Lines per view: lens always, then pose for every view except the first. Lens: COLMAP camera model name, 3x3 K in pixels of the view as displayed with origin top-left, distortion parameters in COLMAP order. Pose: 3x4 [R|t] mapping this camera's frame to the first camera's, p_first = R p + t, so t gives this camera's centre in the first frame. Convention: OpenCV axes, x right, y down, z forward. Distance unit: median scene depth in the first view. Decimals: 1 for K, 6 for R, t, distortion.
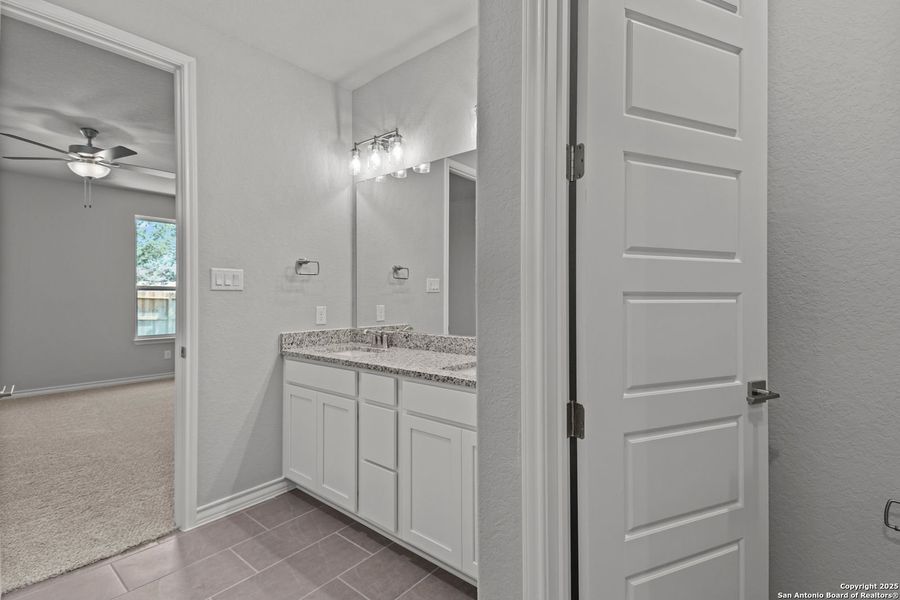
lens RADIAL K [[423.8, 0, 449.8], [0, 423.8, 296.5], [0, 0, 1]] dist [0.000190, 0.000066]
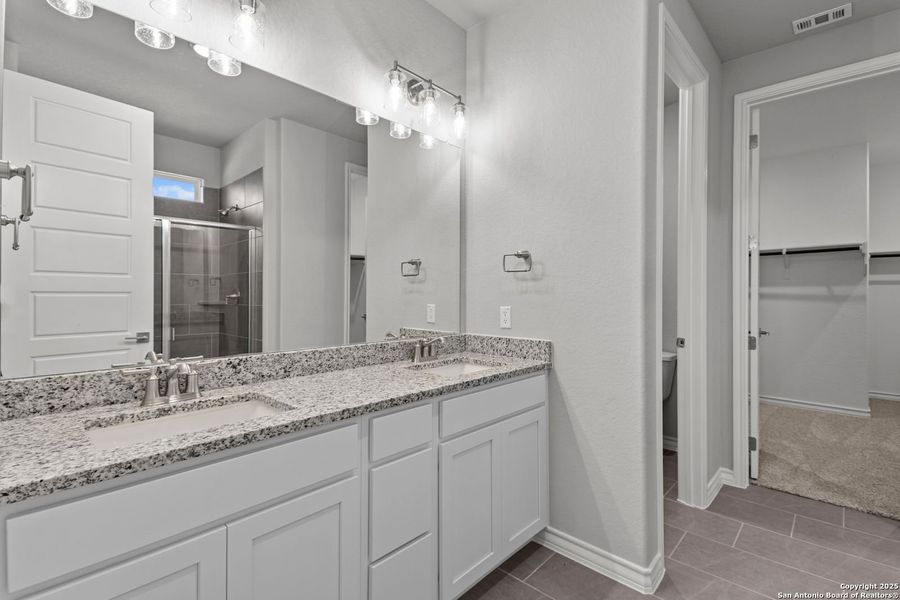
lens RADIAL K [[423.8, 0, 449.8], [0, 423.8, 296.5], [0, 0, 1]] dist [0.000190, 0.000066]
pose [[0.044918, -0.003838, 0.998983, -0.815789], [0.001460, 0.999992, 0.003777, 0.005419], [-0.998990, 0.001289, 0.044924, 0.887246]]
